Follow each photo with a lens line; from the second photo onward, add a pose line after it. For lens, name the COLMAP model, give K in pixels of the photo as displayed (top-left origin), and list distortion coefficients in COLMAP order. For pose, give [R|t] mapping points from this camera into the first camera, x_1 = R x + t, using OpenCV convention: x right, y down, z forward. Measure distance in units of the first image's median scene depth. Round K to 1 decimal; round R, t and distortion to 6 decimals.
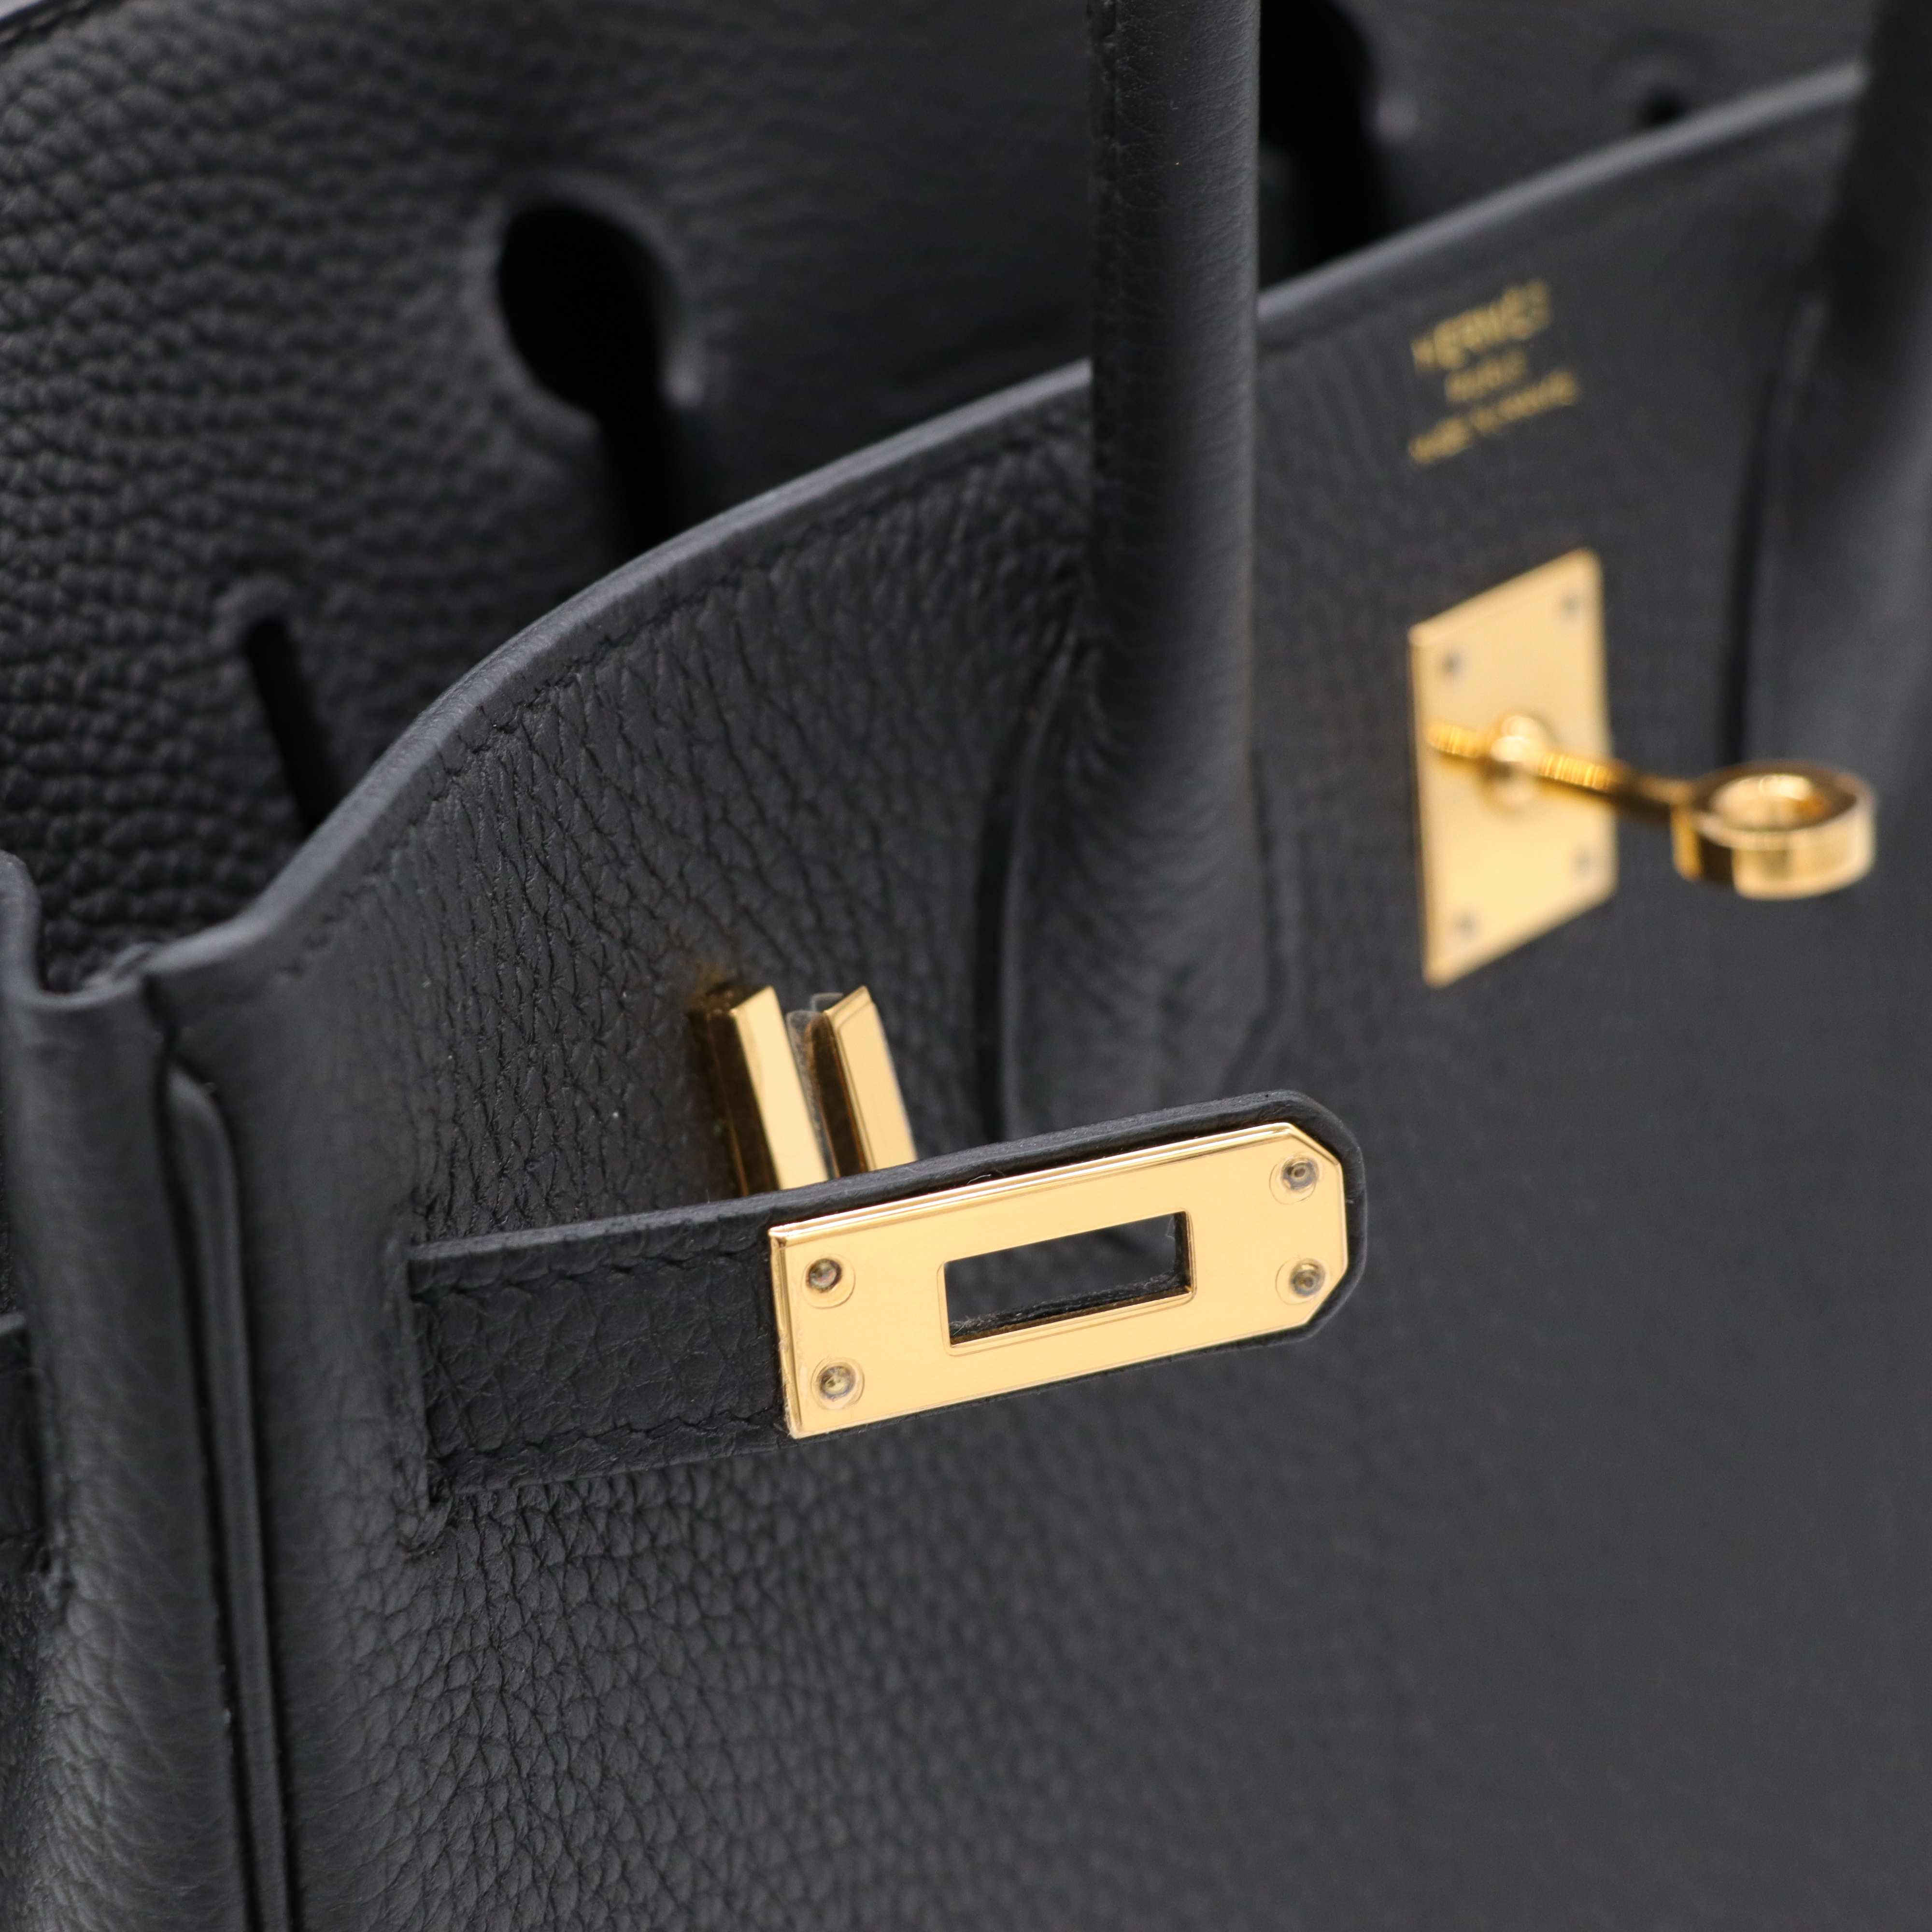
lens RADIAL K [[6071.3, 0, 966.0], [0, 6071.3, 966.0], [0, 0, 1]] dist [-0.069299, -2.092364]
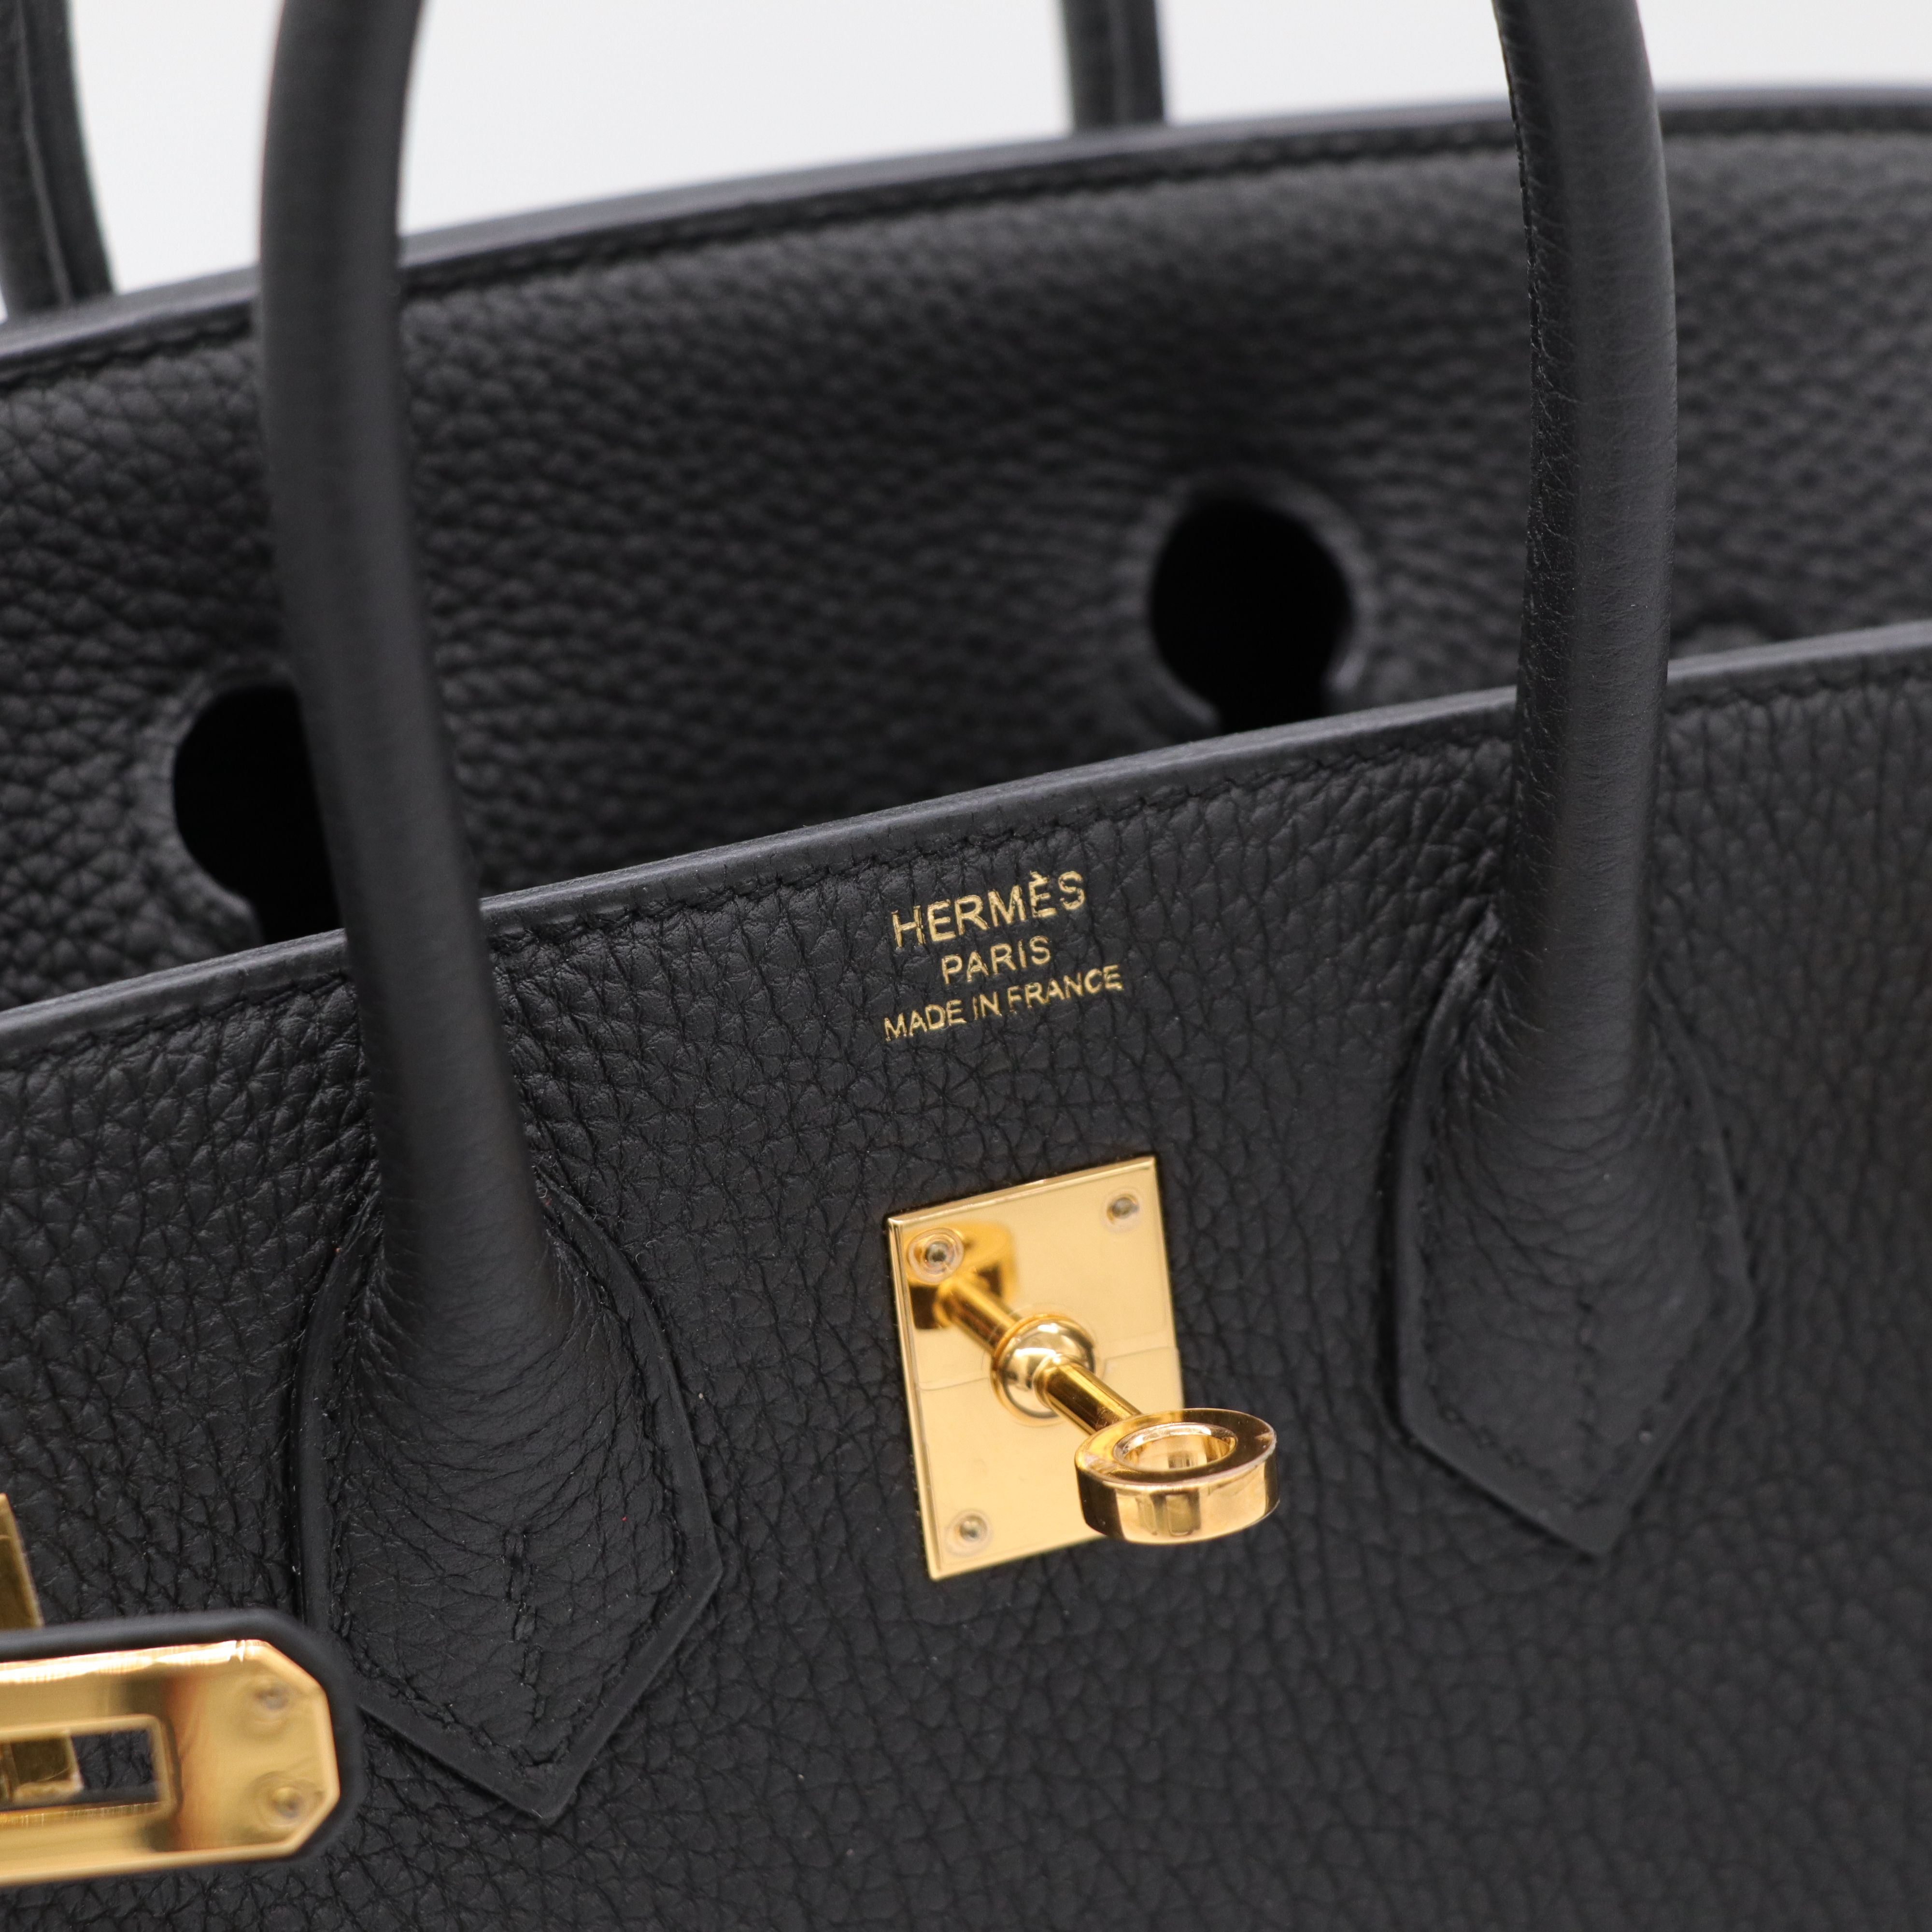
lens RADIAL K [[6071.3, 0, 966.0], [0, 6071.3, 966.0], [0, 0, 1]] dist [-0.069299, -2.092364]
pose [[0.880739, 0.110961, -0.460421, 0.521185], [-0.136057, 0.990466, -0.021562, -0.075678], [0.453639, 0.081634, 0.887439, 0.160169]]
